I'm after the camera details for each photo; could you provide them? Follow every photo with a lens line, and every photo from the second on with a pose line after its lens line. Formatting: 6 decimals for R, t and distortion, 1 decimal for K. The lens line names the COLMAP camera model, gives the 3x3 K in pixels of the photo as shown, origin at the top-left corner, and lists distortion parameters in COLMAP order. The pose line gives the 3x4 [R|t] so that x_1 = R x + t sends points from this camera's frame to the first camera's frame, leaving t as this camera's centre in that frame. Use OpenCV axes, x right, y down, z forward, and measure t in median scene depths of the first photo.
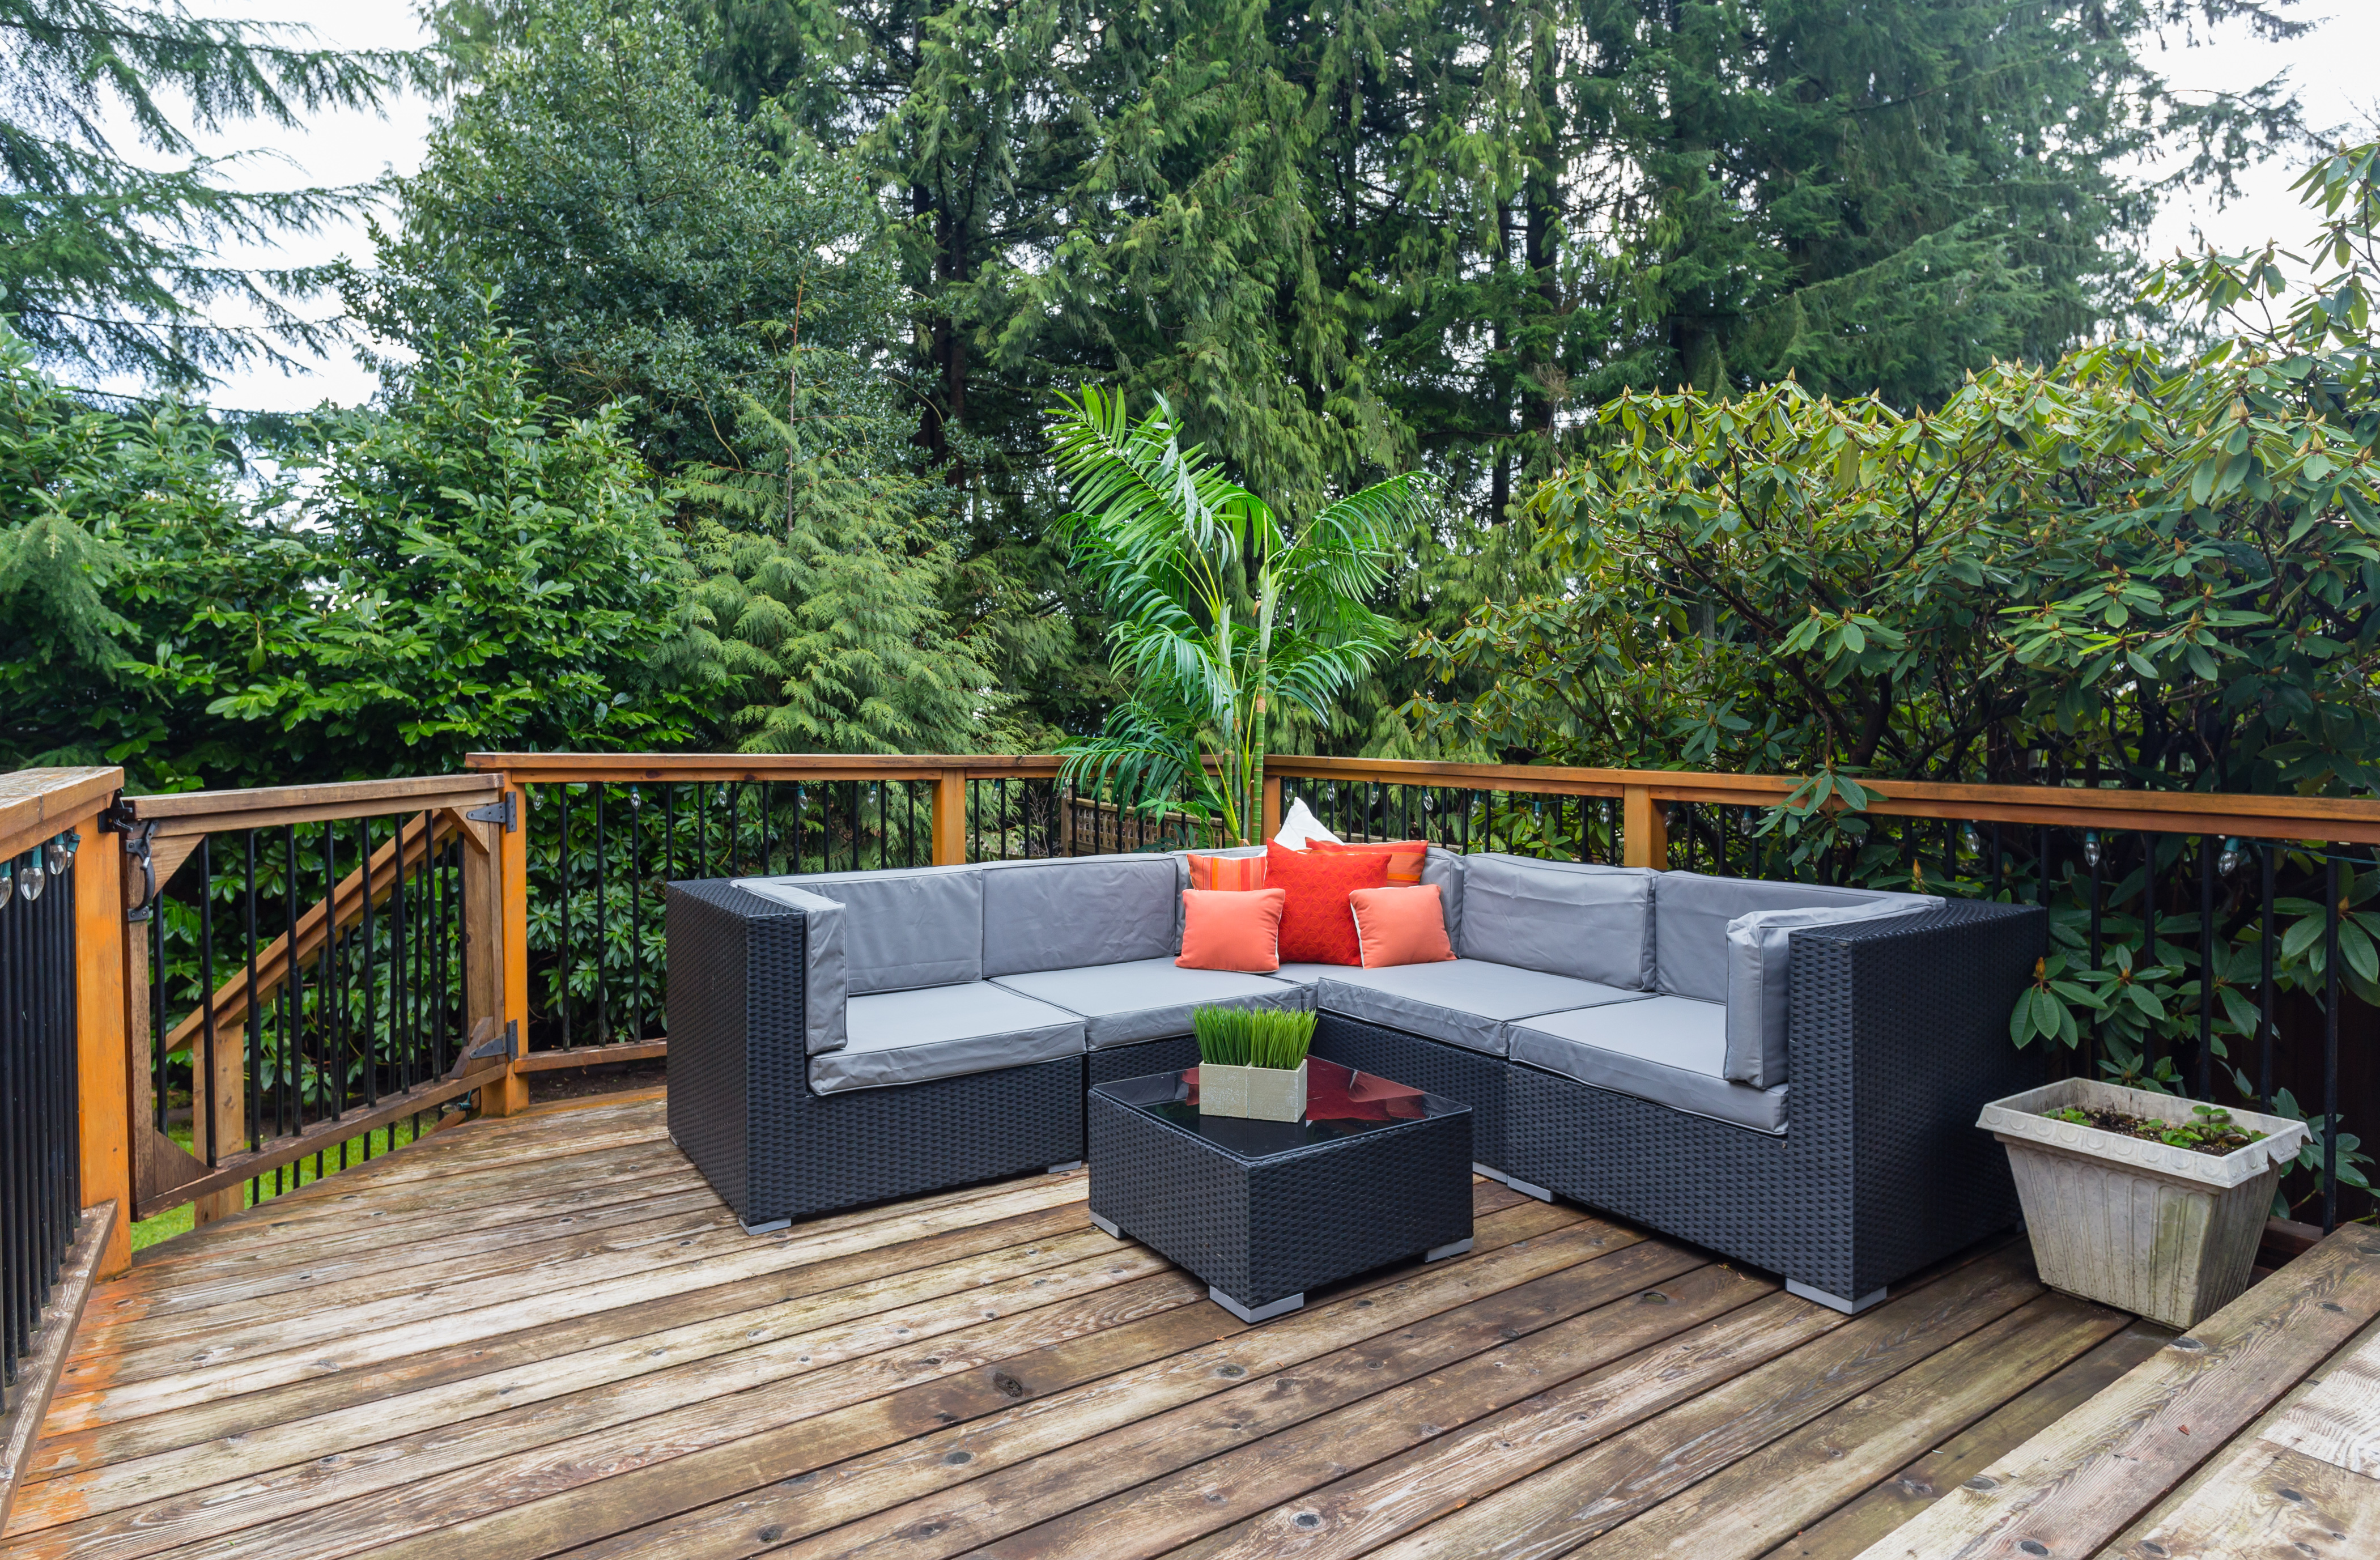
lens RADIAL K [[1265.3, 0, 1165.1], [0, 1265.3, 755.1], [0, 0, 1]] dist [-0.001560, -0.000067]
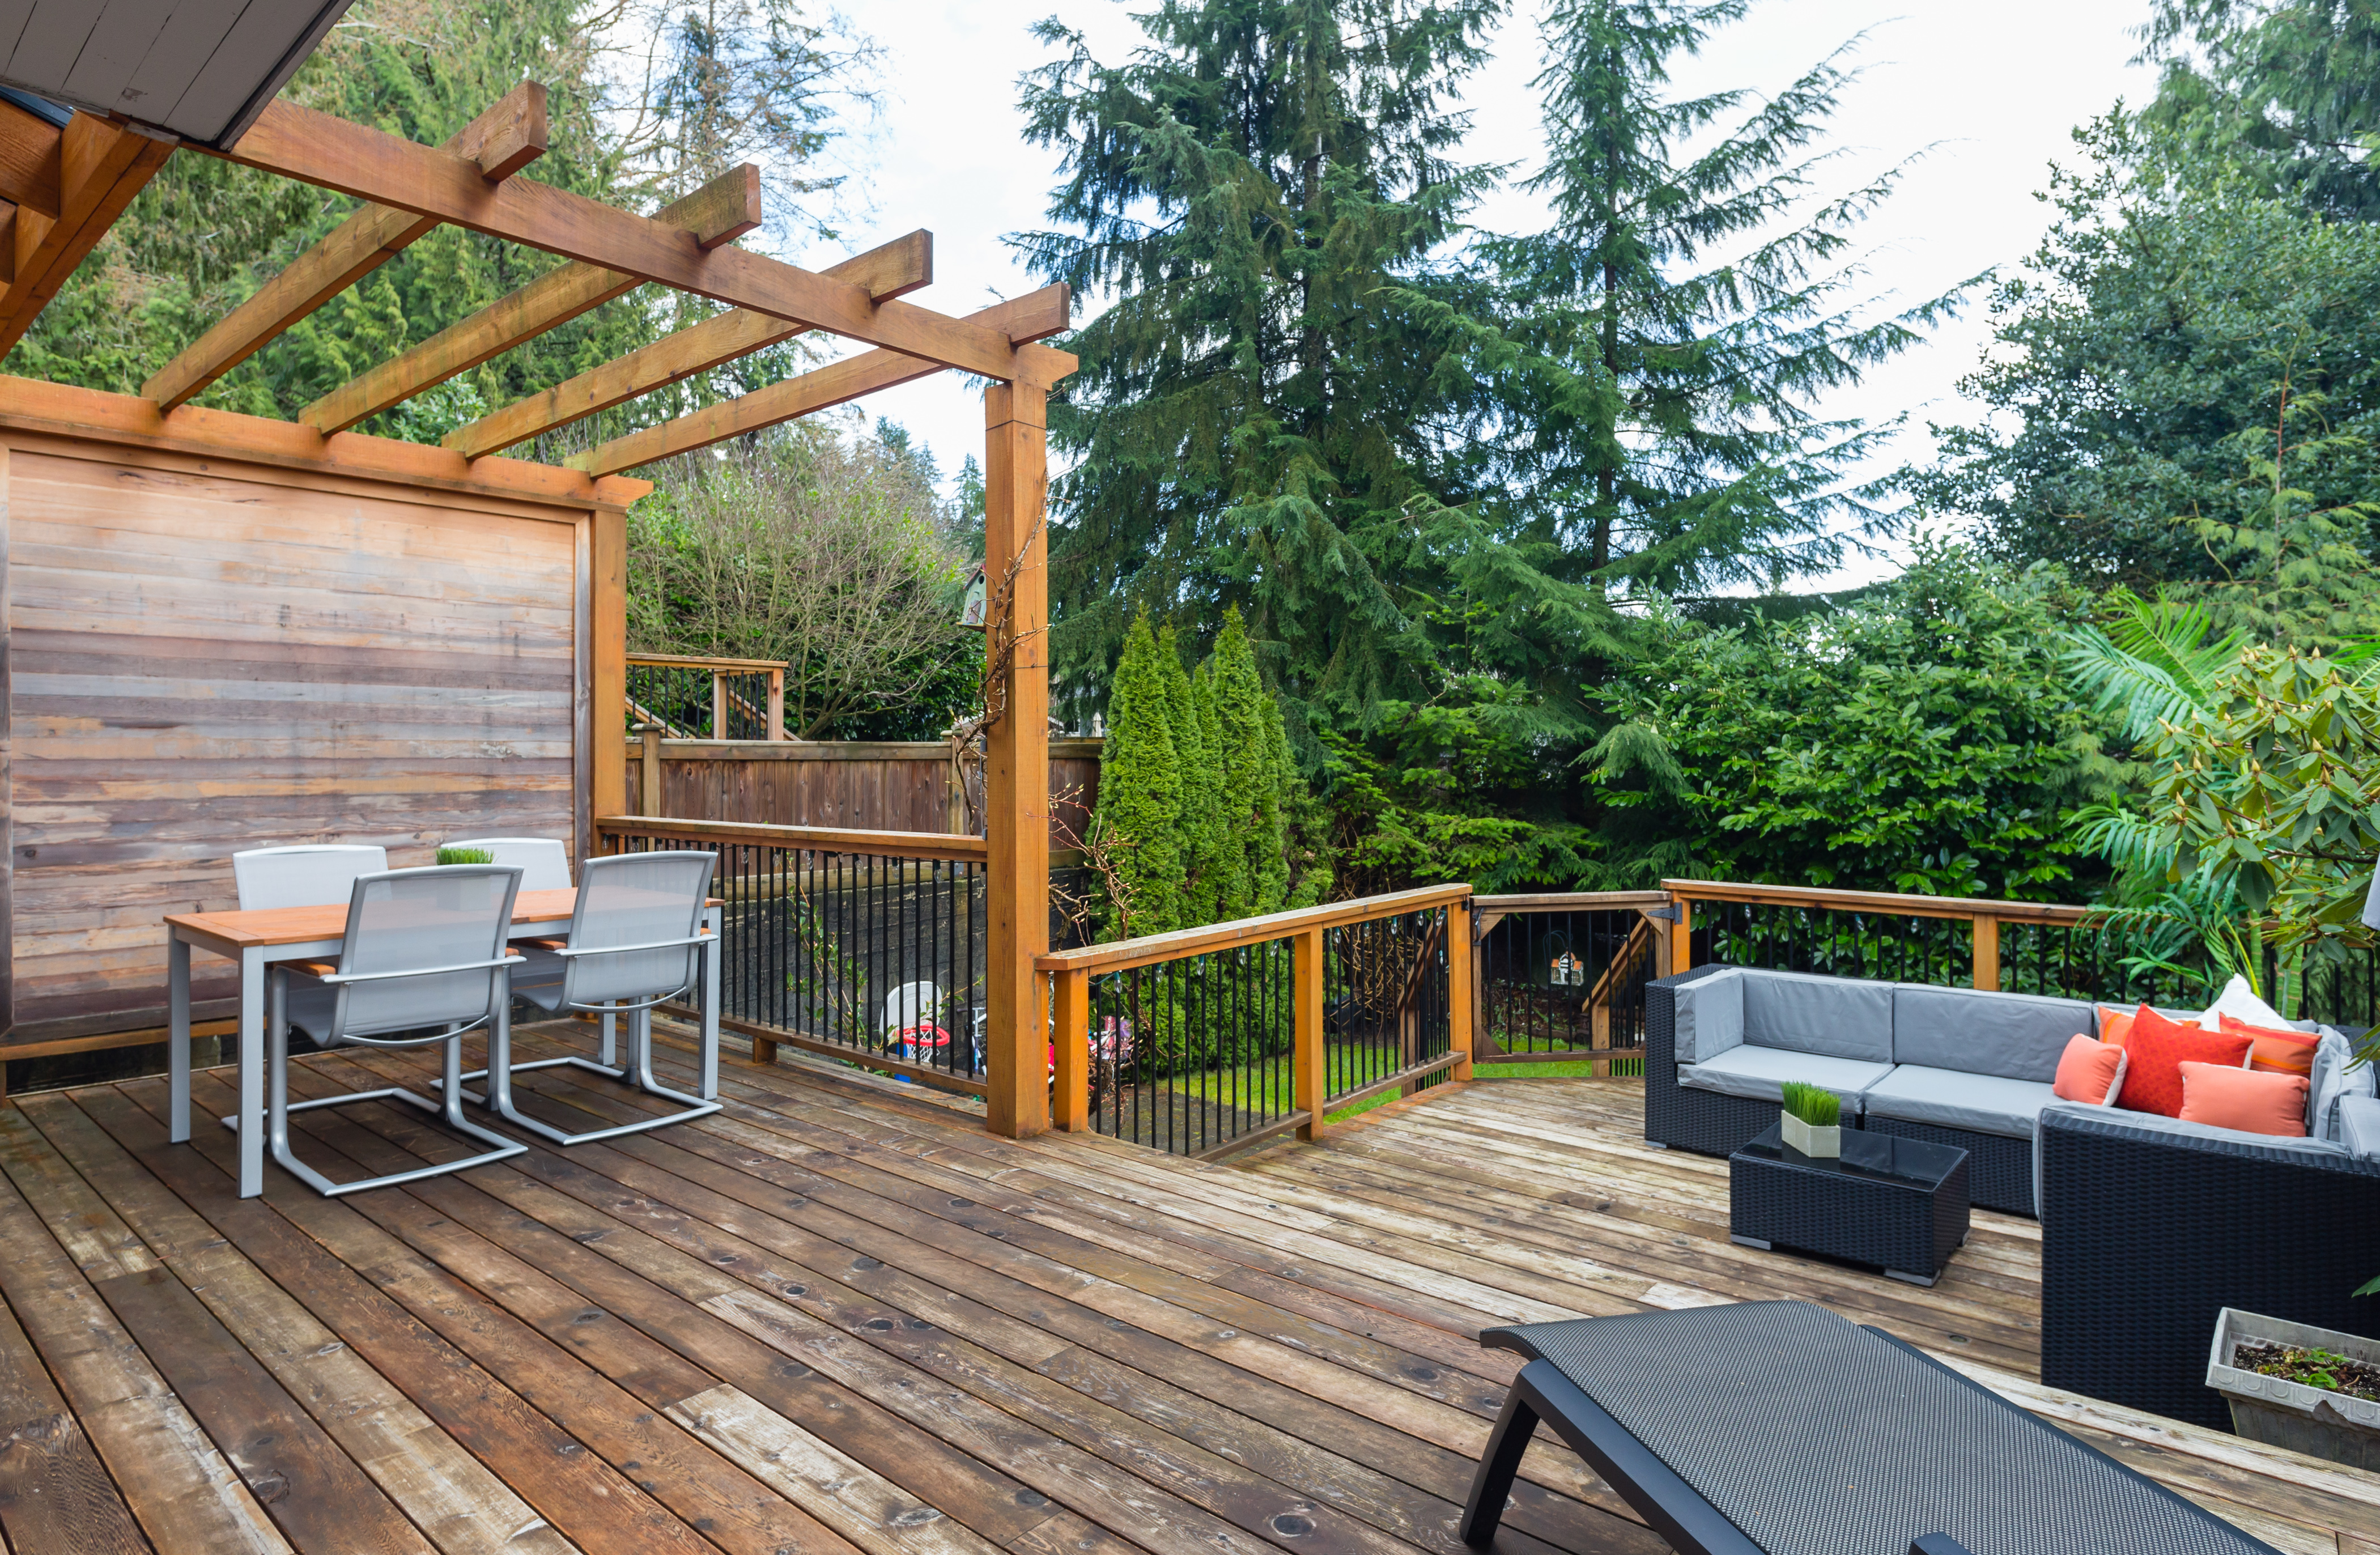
lens RADIAL K [[1262.1, 0, 1190.0], [0, 1262.1, 777.5], [0, 0, 1]] dist [0.000316, -0.002071]
pose [[0.272773, 0.004410, -0.962068, 0.968965], [-0.014684, 0.999892, 0.000420, -0.131654], [0.961966, 0.014013, 0.272808, -0.167148]]
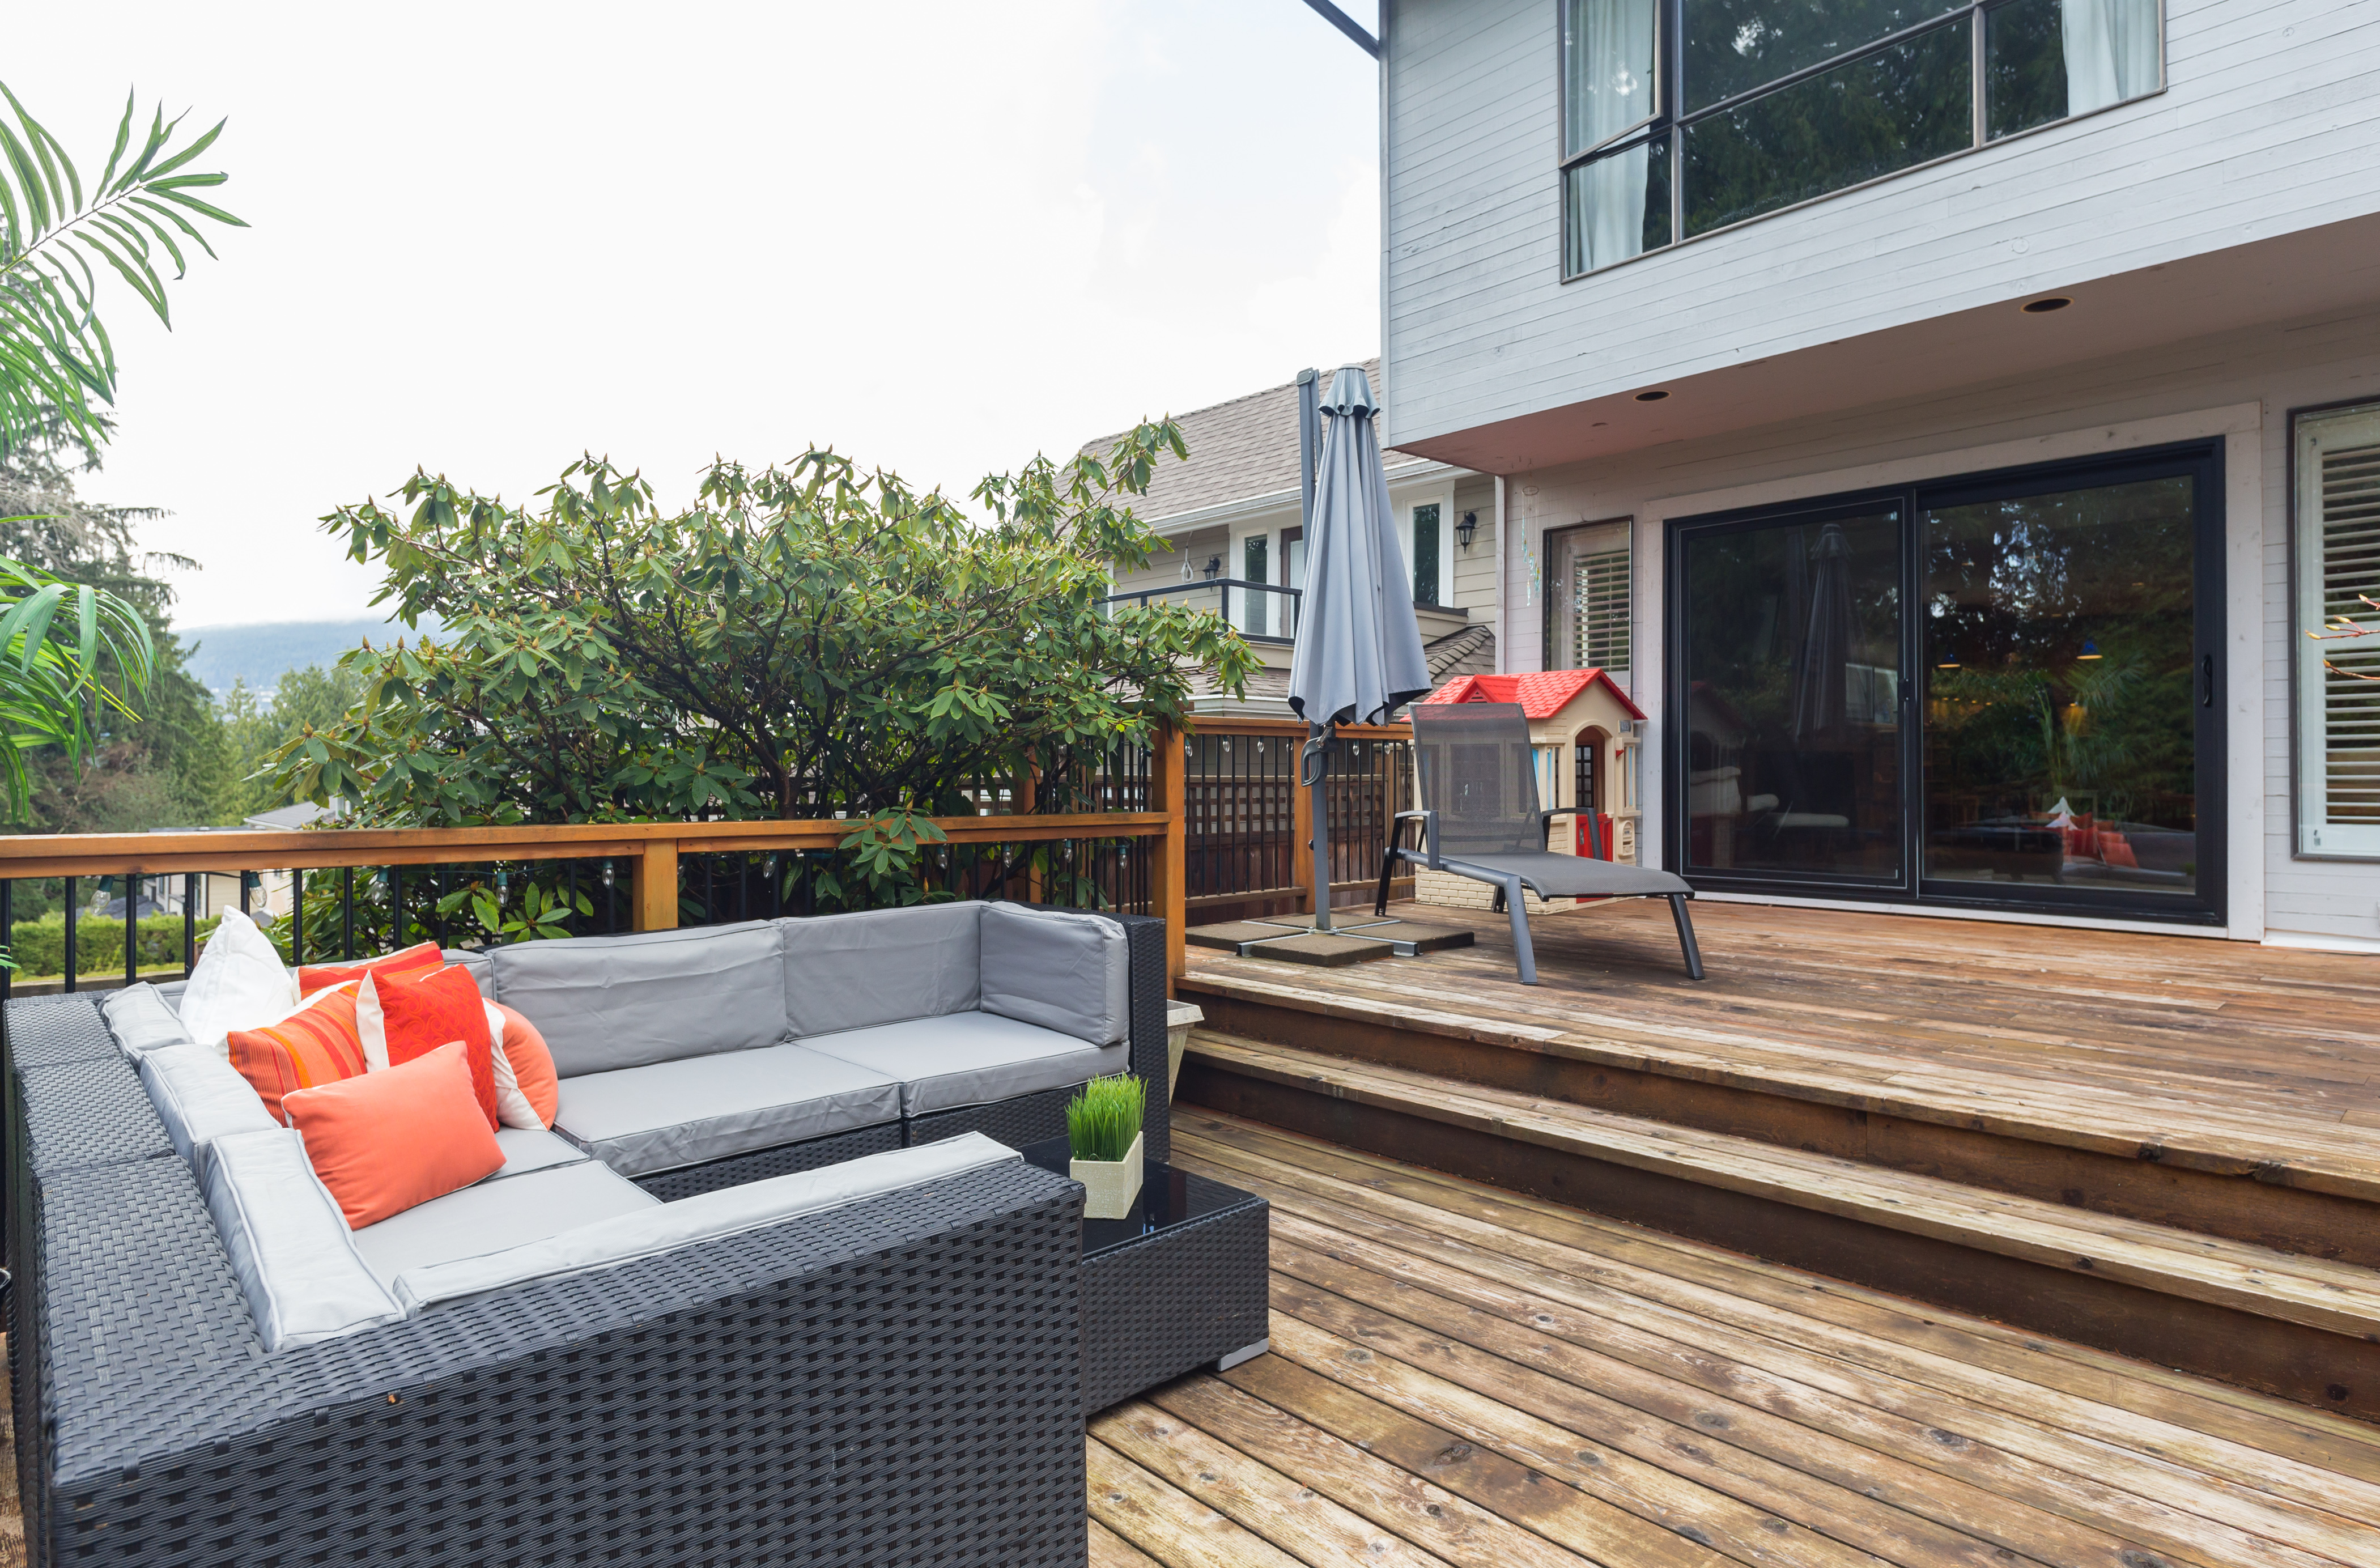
lens RADIAL K [[1278.2, 0, 1203.9], [0, 1278.2, 772.3], [0, 0, 1]] dist [-0.000737, -0.000101]
pose [[-0.163292, -0.005746, 0.986561, -0.575206], [0.019604, 0.999767, 0.009067, -0.024585], [-0.986383, 0.020821, -0.163141, 0.721525]]
